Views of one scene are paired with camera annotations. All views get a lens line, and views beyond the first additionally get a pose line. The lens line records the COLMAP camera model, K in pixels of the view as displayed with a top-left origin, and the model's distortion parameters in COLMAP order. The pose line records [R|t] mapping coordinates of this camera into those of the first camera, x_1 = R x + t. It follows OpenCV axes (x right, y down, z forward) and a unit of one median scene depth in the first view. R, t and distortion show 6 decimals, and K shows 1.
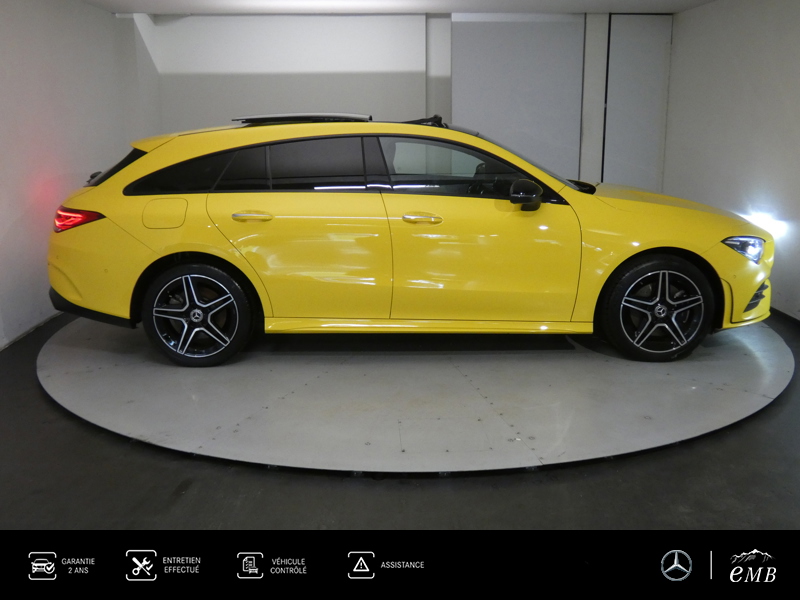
lens RADIAL K [[778.9, 0, 399.1], [0, 778.9, 299.3], [0, 0, 1]] dist [0.023434, 0.000000]
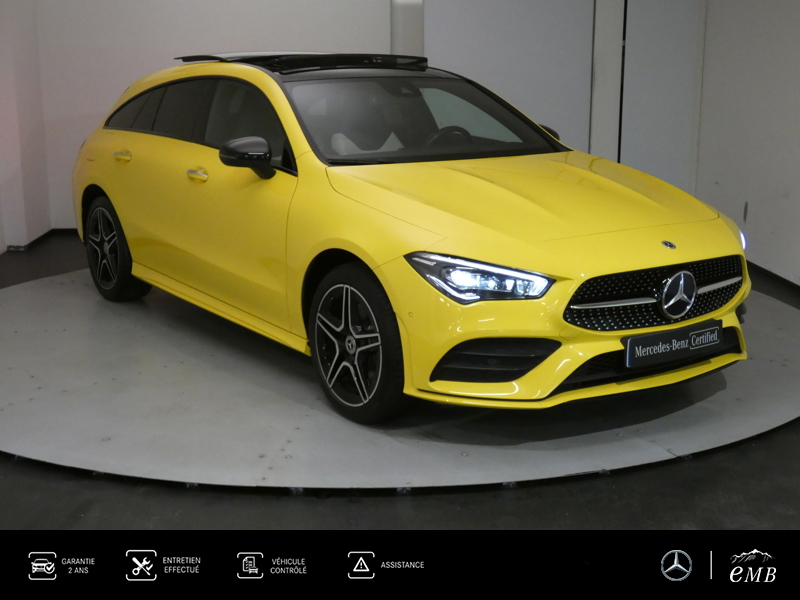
lens RADIAL K [[1087.1, 0, 394.8], [0, 1087.1, 302.3], [0, 0, 1]] dist [0.036723, 0.000000]
pose [[0.999541, -0.000237, 0.030293, 0.012381], [0.000460, 0.999973, -0.007359, 0.028713], [-0.030290, 0.007369, 0.999514, -0.123945]]
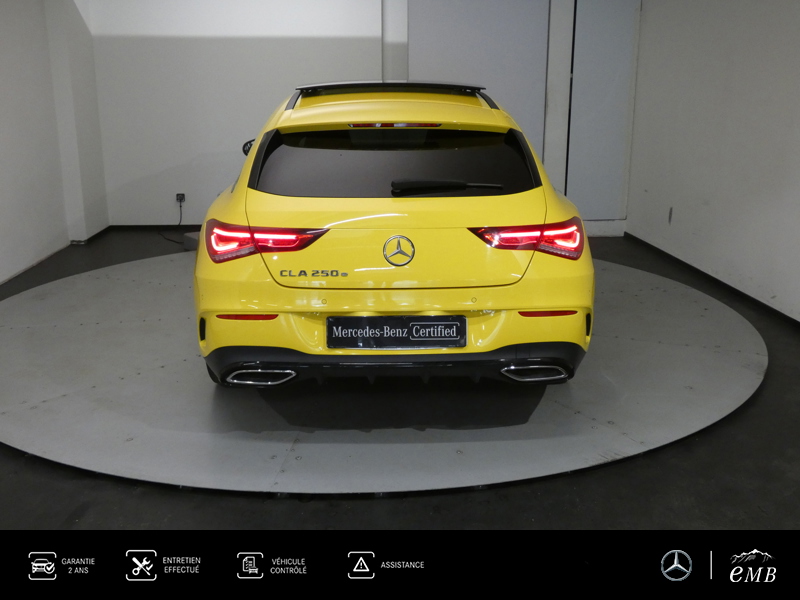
lens RADIAL K [[778.9, 0, 400.8], [0, 778.9, 300.0], [0, 0, 1]] dist [0.023434, 0.000000]
pose [[0.999205, -0.001304, 0.039852, 0.039484], [-0.000165, 0.999321, 0.036839, -0.023447], [-0.039873, -0.036816, 0.998526, 0.109897]]
